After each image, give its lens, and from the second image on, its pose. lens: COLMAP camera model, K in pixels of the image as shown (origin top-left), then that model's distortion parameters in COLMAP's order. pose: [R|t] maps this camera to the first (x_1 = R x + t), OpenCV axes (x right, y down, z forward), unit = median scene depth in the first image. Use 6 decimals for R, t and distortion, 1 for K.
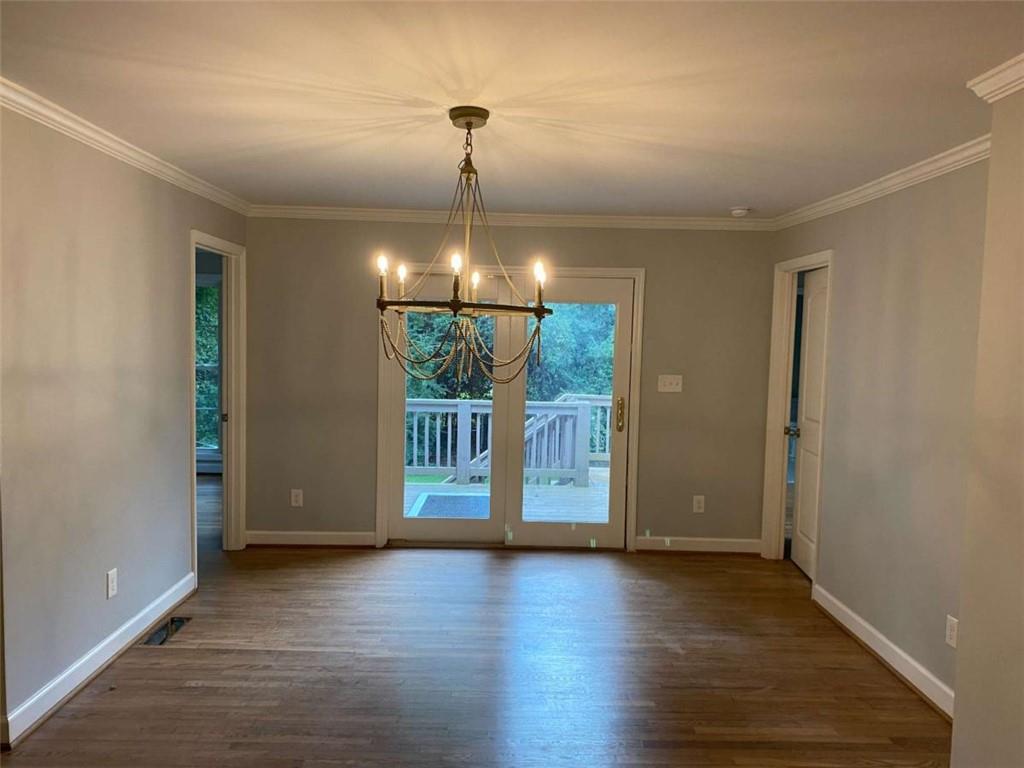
lens RADIAL K [[791.0, 0, 513.6], [0, 791.0, 385.8], [0, 0, 1]] dist [0.038894, -0.012357]
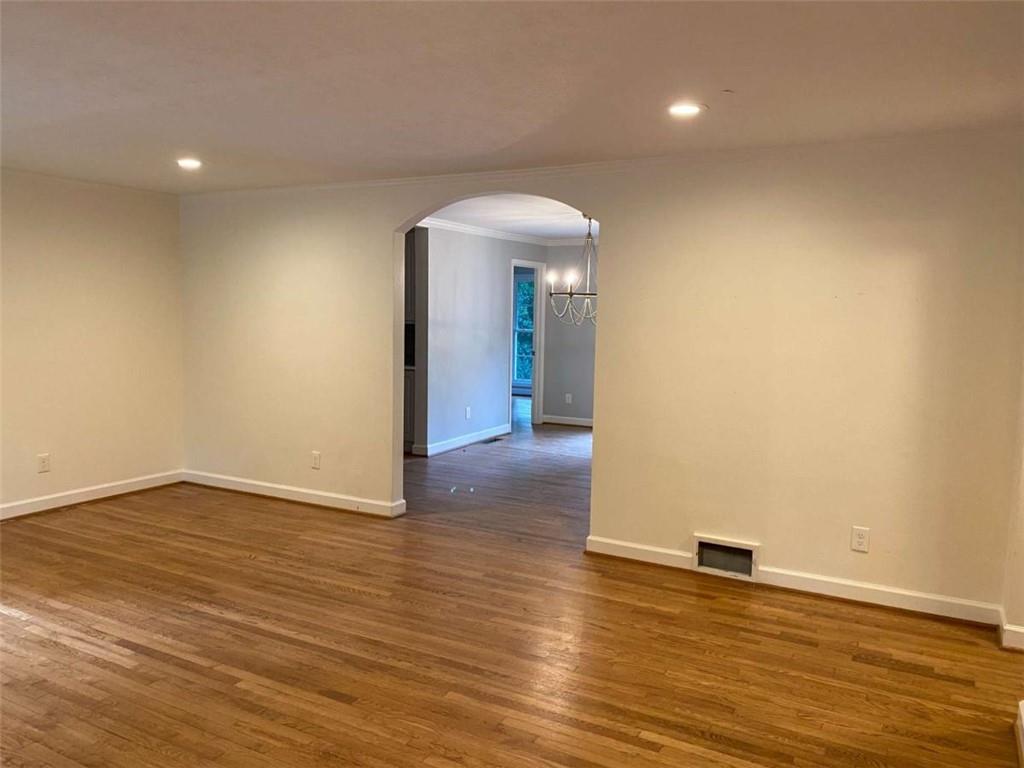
lens RADIAL K [[791.0, 0, 513.6], [0, 791.0, 385.8], [0, 0, 1]] dist [0.038894, -0.012357]
pose [[0.869651, 0.038676, -0.492149, 0.787378], [-0.027904, 0.999184, 0.029213, 0.093348], [0.492877, -0.011672, 0.870021, -0.999692]]
